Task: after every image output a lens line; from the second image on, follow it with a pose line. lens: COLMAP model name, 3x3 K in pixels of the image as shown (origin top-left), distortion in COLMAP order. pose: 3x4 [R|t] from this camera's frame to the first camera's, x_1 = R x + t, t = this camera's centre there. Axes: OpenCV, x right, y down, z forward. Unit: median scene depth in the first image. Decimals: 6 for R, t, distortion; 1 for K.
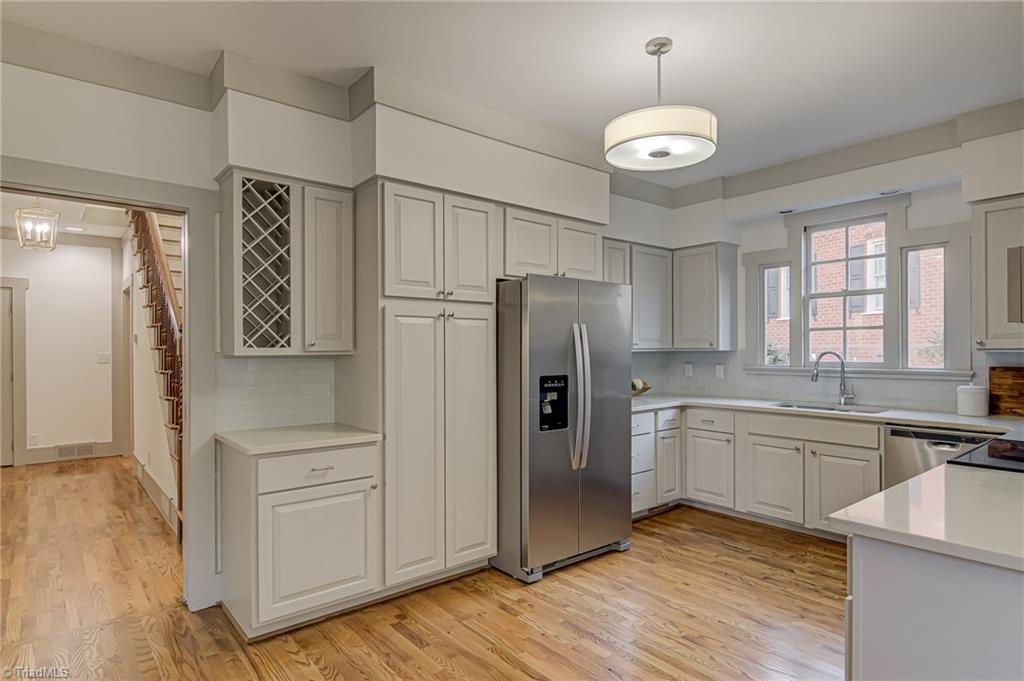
lens RADIAL K [[547.1, 0, 508.2], [0, 547.1, 351.0], [0, 0, 1]] dist [0.022597, -0.021042]
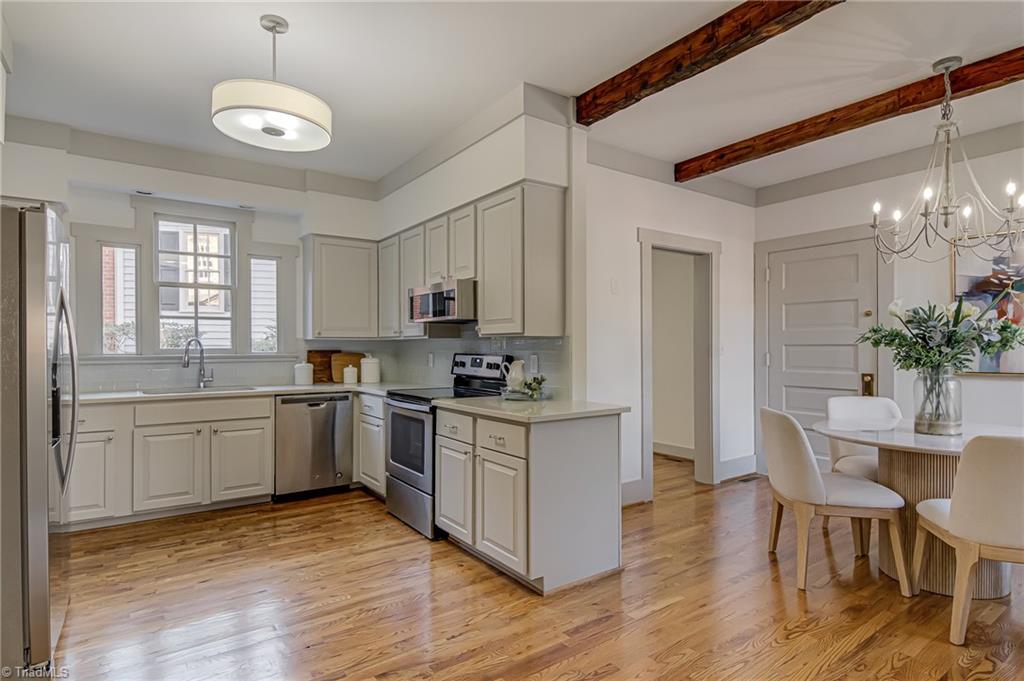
lens RADIAL K [[547.1, 0, 508.2], [0, 547.1, 351.0], [0, 0, 1]] dist [0.022597, -0.021042]
pose [[0.078822, -0.002630, 0.996885, -0.463805], [0.003315, 0.999992, 0.002376, 0.026247], [-0.996883, 0.003117, 0.078830, 0.336464]]
